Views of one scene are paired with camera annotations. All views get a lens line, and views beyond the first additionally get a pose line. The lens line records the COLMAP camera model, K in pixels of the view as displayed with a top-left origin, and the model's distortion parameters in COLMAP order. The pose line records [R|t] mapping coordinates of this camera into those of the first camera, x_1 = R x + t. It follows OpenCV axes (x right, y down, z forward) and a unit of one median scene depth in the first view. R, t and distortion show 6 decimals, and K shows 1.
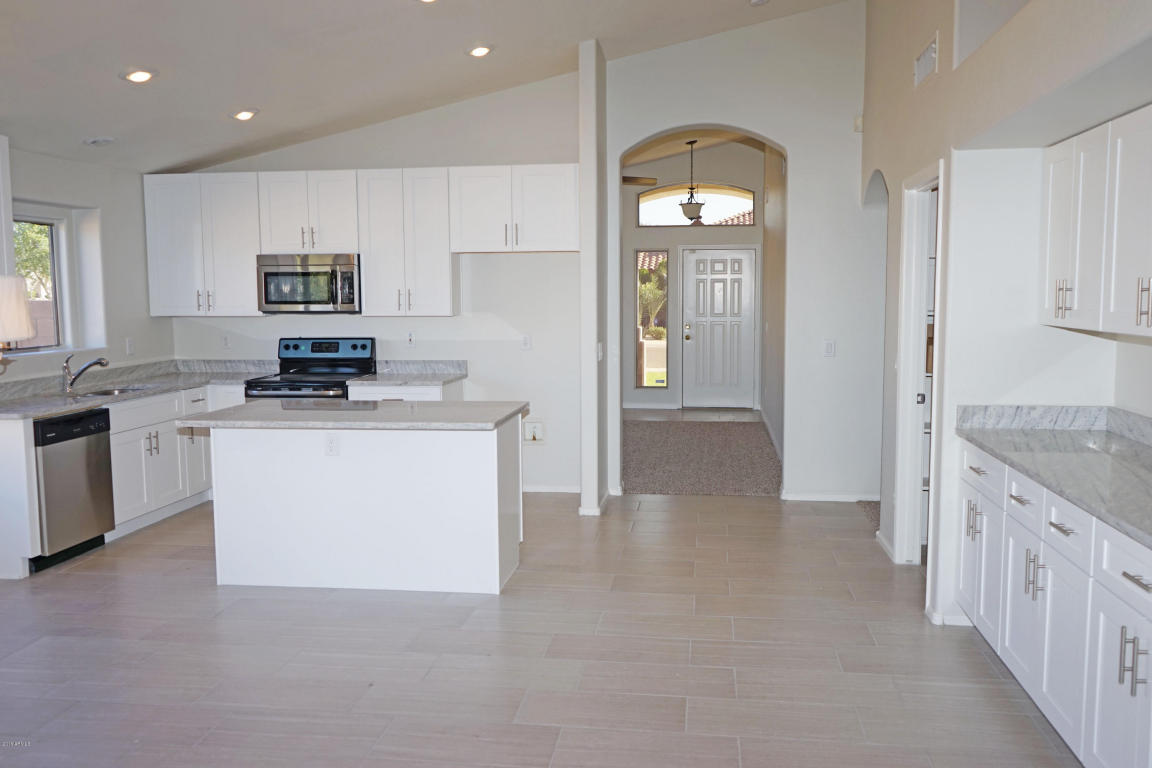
lens RADIAL K [[926.9, 0, 570.4], [0, 926.9, 381.7], [0, 0, 1]] dist [-0.048640, -0.001544]
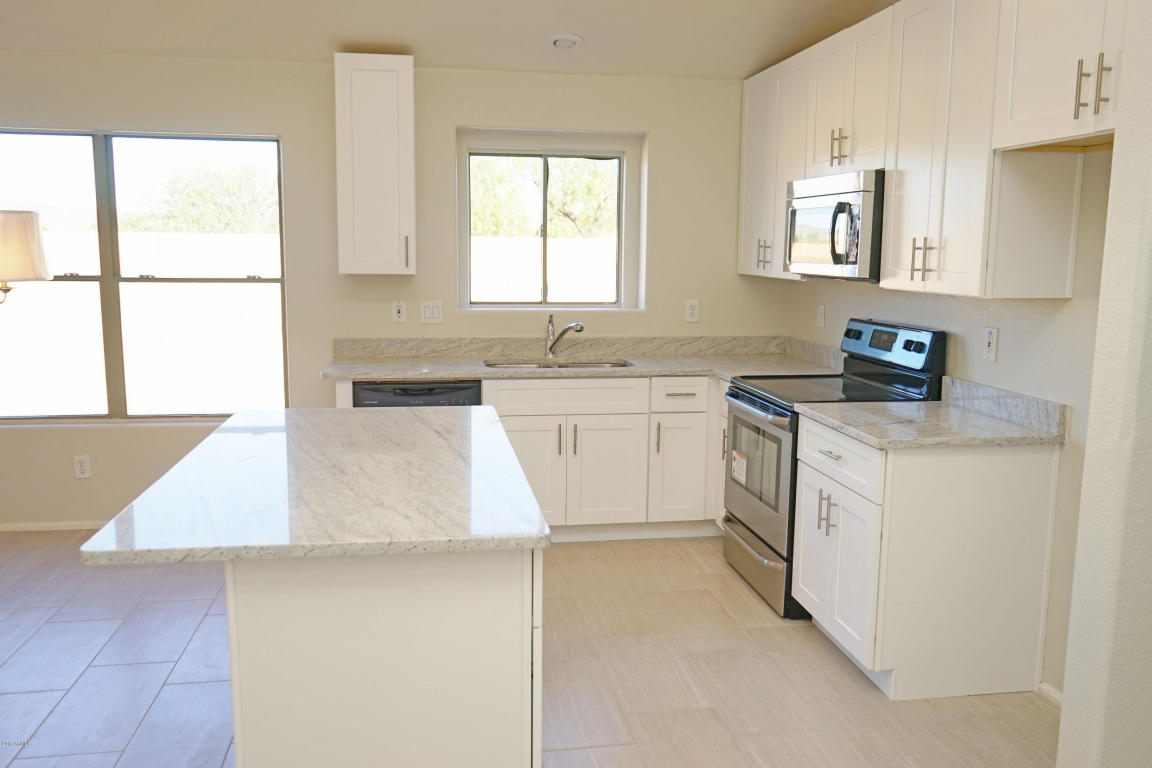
lens RADIAL K [[903.2, 0, 570.3], [0, 903.2, 385.2], [0, 0, 1]] dist [-0.024671, 0.018867]
pose [[0.313934, 0.150364, -0.937462, 0.215030], [-0.105112, 0.986814, 0.123080, -0.061840], [0.943608, 0.059899, 0.325600, 0.675693]]
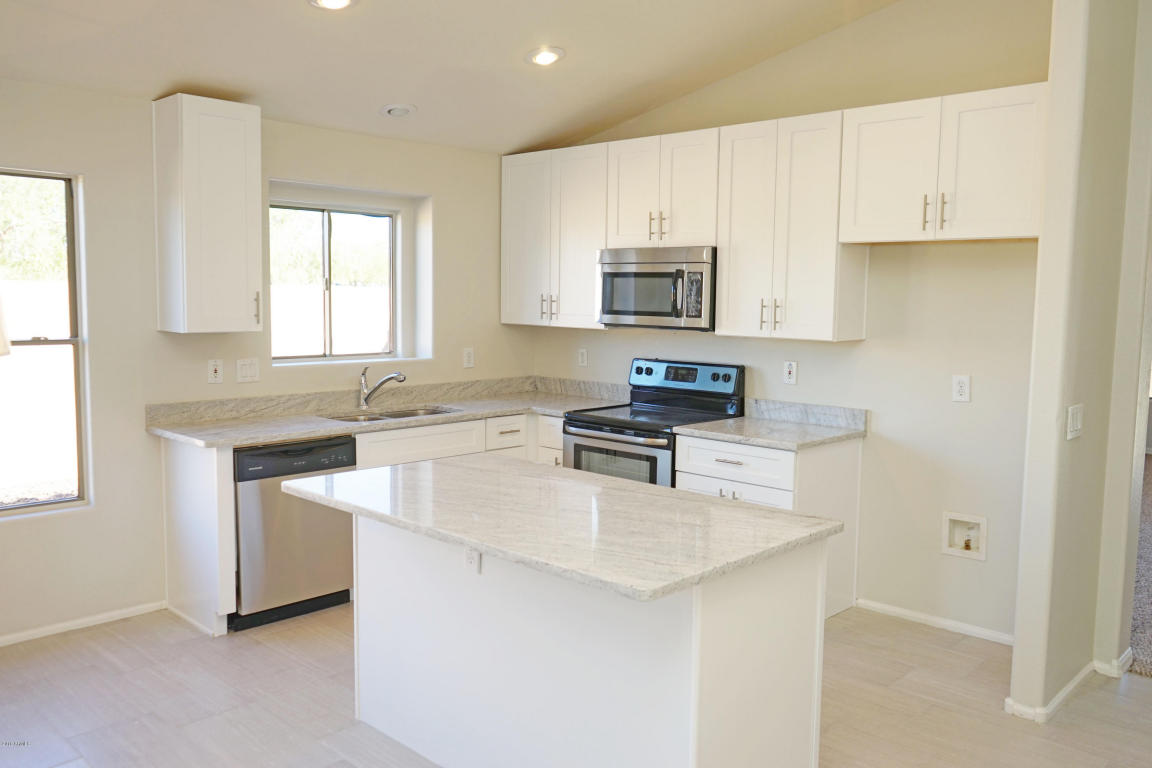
lens RADIAL K [[903.2, 0, 573.3], [0, 903.2, 388.2], [0, 0, 1]] dist [-0.024671, 0.018867]
pose [[0.813719, 0.076251, -0.576236, 0.088024], [-0.074668, 0.996857, 0.026470, -0.041372], [0.576443, 0.021487, 0.816855, 0.379379]]
